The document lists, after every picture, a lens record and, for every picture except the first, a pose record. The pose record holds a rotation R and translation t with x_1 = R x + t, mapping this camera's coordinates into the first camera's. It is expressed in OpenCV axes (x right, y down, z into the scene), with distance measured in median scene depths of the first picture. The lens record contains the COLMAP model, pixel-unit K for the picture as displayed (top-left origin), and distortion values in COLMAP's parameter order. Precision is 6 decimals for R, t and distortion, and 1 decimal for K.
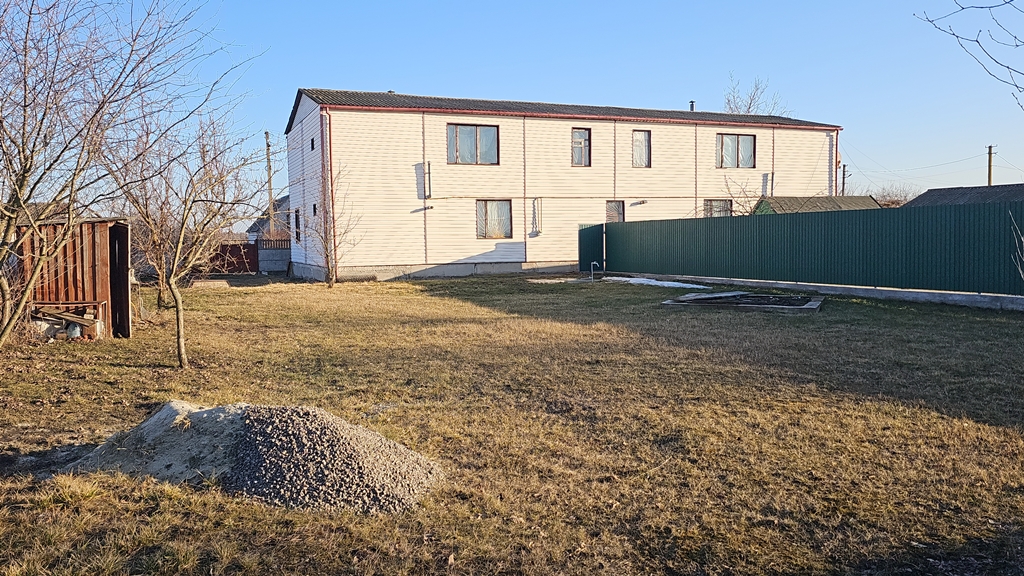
lens RADIAL K [[709.9, 0, 509.3], [0, 709.9, 286.5], [0, 0, 1]] dist [0.043740, 0.000305]
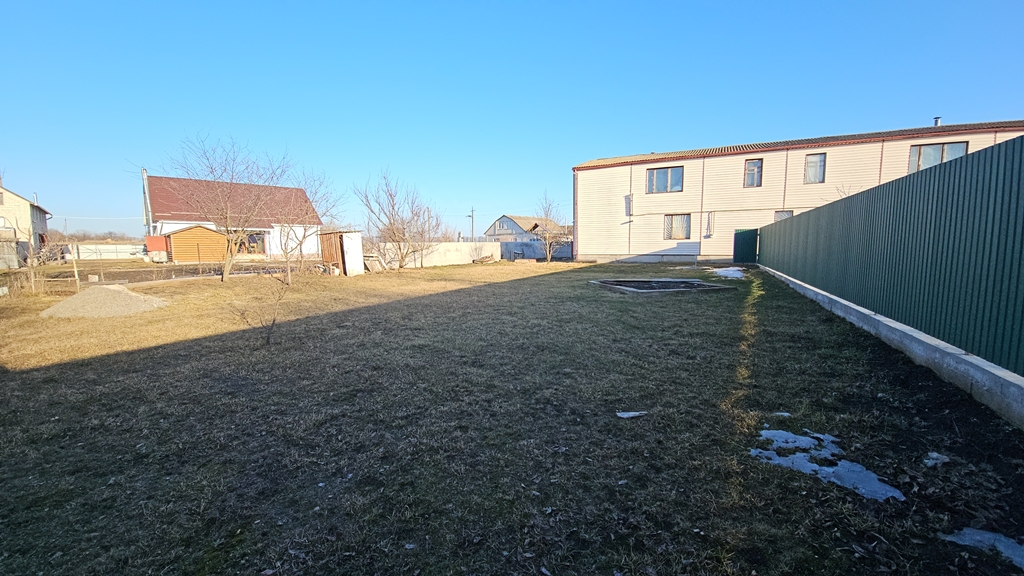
lens RADIAL K [[416.9, 0, 512.5], [0, 416.9, 286.5], [0, 0, 1]] dist [0.008026, -0.003772]
pose [[0.700015, 0.082084, -0.709395, 0.381167], [-0.047477, 0.996524, 0.068458, -0.010134], [0.712548, -0.014241, 0.701479, 0.098664]]
